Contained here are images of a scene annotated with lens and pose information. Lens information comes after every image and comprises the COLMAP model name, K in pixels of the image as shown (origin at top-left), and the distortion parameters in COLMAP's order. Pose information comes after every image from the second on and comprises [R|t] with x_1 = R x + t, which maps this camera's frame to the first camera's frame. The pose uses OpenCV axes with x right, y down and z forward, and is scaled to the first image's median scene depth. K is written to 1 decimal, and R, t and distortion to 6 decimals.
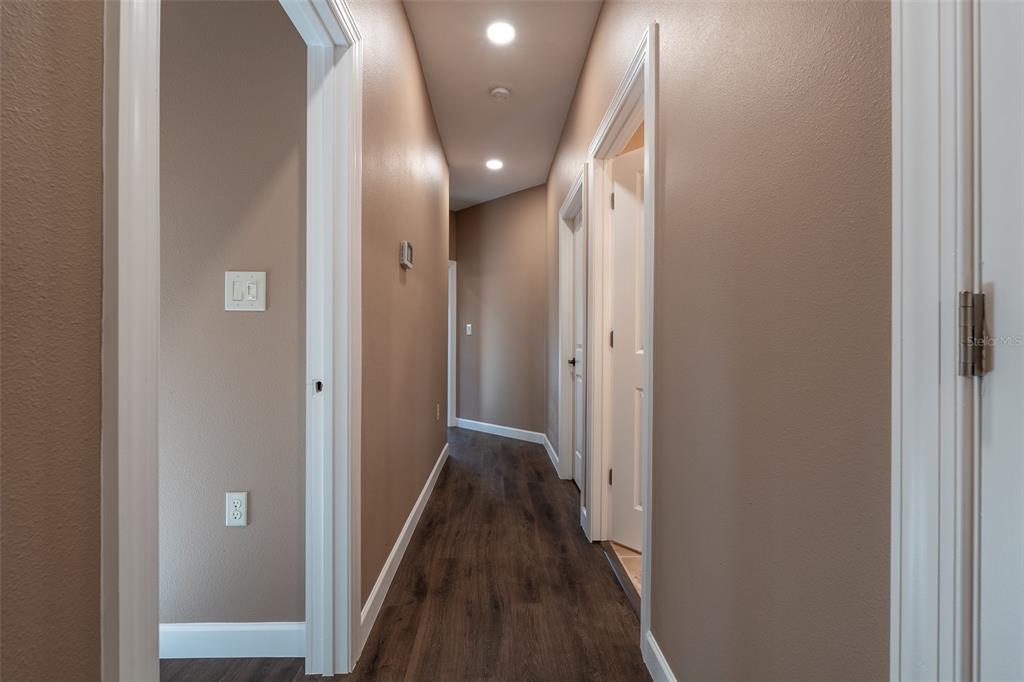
lens RADIAL K [[458.4, 0, 507.0], [0, 458.4, 344.6], [0, 0, 1]] dist [-0.005170, 0.000114]
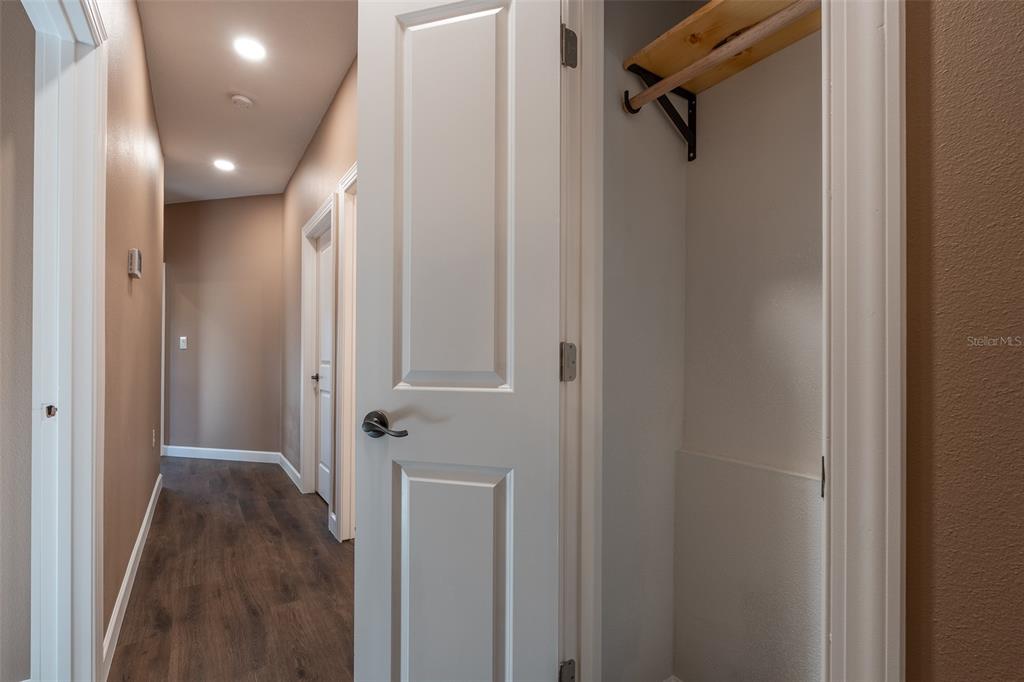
lens RADIAL K [[458.4, 0, 509.4], [0, 458.4, 351.0], [0, 0, 1]] dist [-0.005170, 0.000114]
pose [[0.838010, 0.010671, 0.545551, -0.071901], [-0.001728, 0.999856, -0.016902, -0.006751], [-0.545653, 0.013221, 0.837907, -0.126999]]
